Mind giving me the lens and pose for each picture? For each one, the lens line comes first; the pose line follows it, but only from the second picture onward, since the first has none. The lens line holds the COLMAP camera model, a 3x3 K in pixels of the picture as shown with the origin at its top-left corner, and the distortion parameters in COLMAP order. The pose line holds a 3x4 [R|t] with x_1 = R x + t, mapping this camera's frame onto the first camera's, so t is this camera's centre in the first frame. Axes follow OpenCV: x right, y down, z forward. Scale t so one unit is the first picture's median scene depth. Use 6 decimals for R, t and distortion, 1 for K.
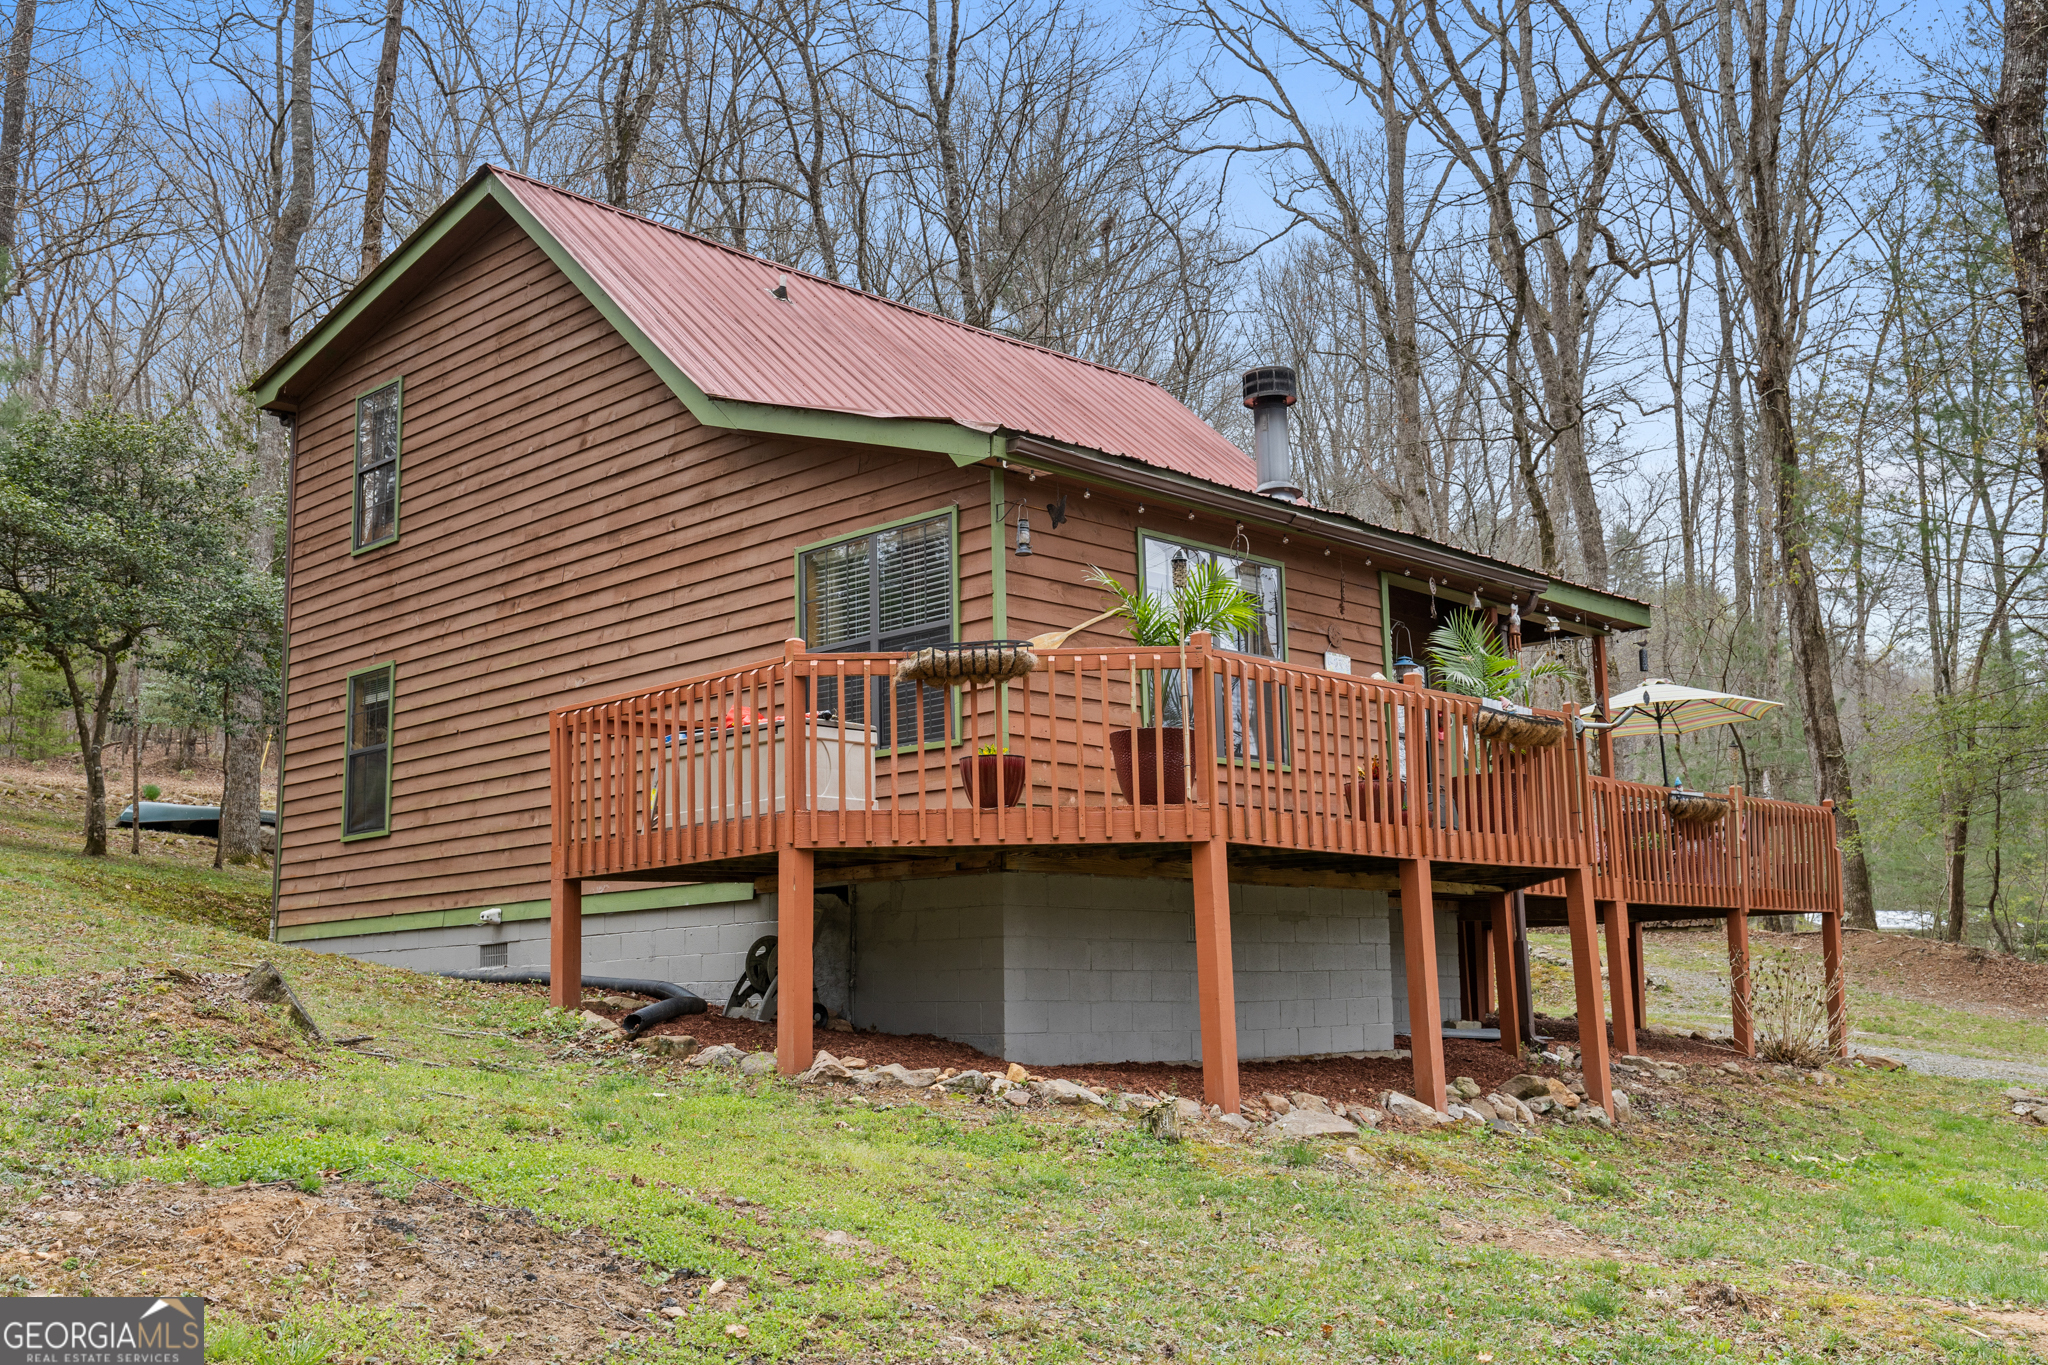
lens RADIAL K [[2025.4, 0, 1023.4], [0, 2025.4, 683.4], [0, 0, 1]] dist [0.002366, 0.000000]
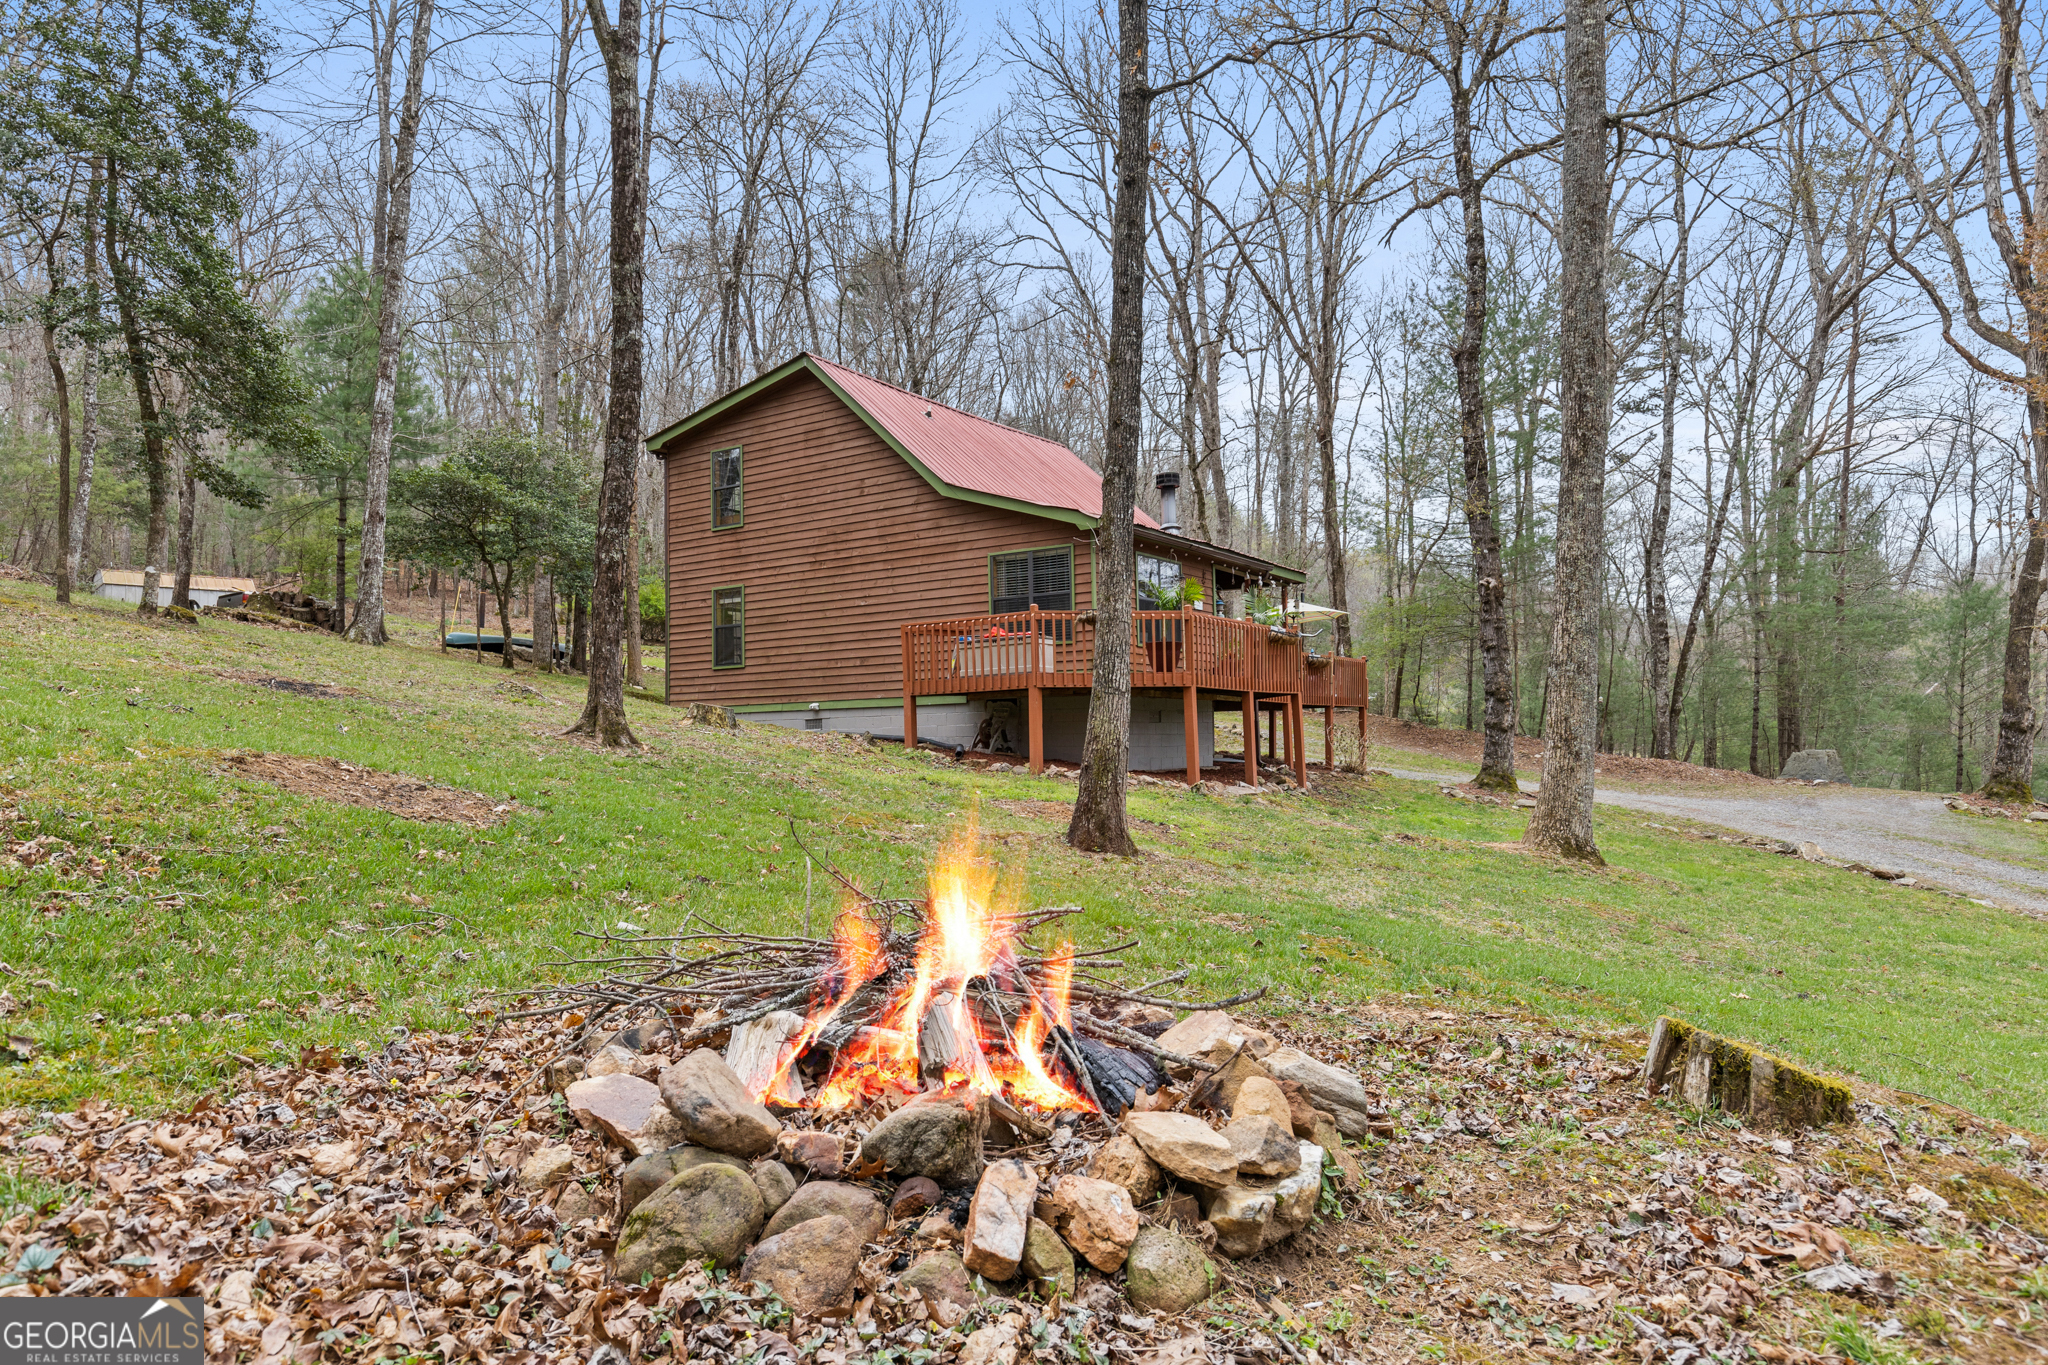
lens RADIAL K [[1289.9, 0, 1023.4], [0, 1289.9, 688.3], [0, 0, 1]] dist [-0.009832, -0.000882]
pose [[0.983504, 0.012259, 0.180472, -0.279920], [-0.032365, 0.993527, 0.108890, -0.062439], [-0.177969, -0.112935, 0.977534, -0.392255]]
